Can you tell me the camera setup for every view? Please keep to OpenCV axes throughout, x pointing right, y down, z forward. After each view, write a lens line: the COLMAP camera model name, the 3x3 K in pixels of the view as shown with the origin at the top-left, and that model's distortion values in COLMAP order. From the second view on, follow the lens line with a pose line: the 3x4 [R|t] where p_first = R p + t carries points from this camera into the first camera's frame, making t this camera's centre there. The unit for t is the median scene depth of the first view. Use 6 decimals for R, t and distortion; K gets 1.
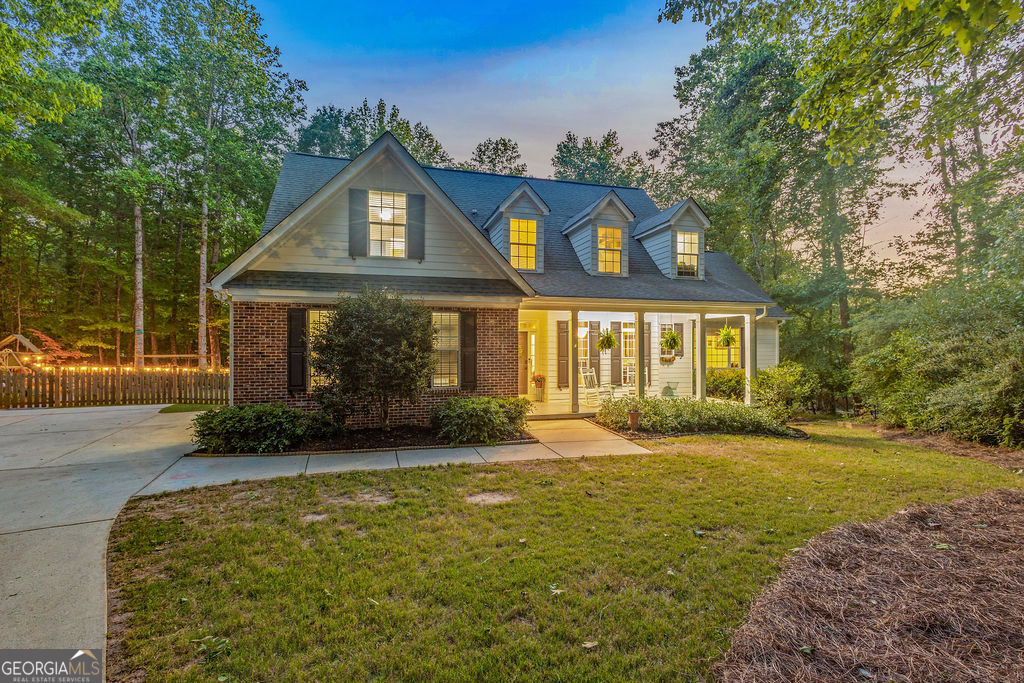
lens RADIAL K [[450.9, 0, 516.0], [0, 450.9, 352.3], [0, 0, 1]] dist [0.007678, 0.000139]
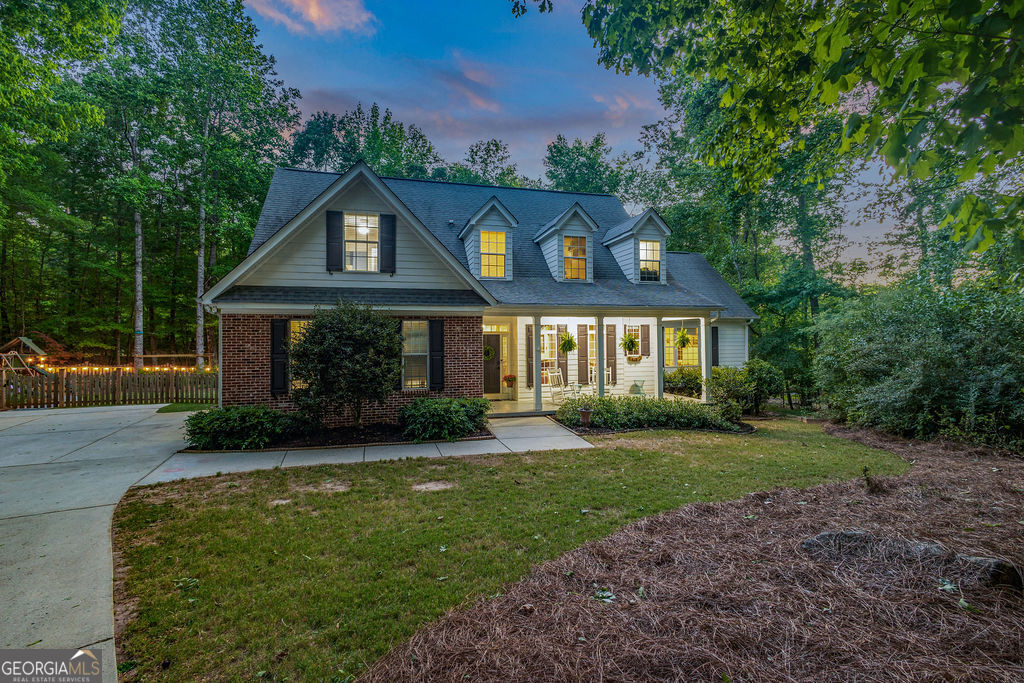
lens RADIAL K [[450.9, 0, 511.6], [0, 450.9, 342.1], [0, 0, 1]] dist [0.007678, 0.000139]
pose [[0.999959, -0.007261, -0.005489, 0.064116], [0.007195, 0.999904, -0.011835, -0.015851], [0.005574, 0.011795, 0.999915, -0.075715]]
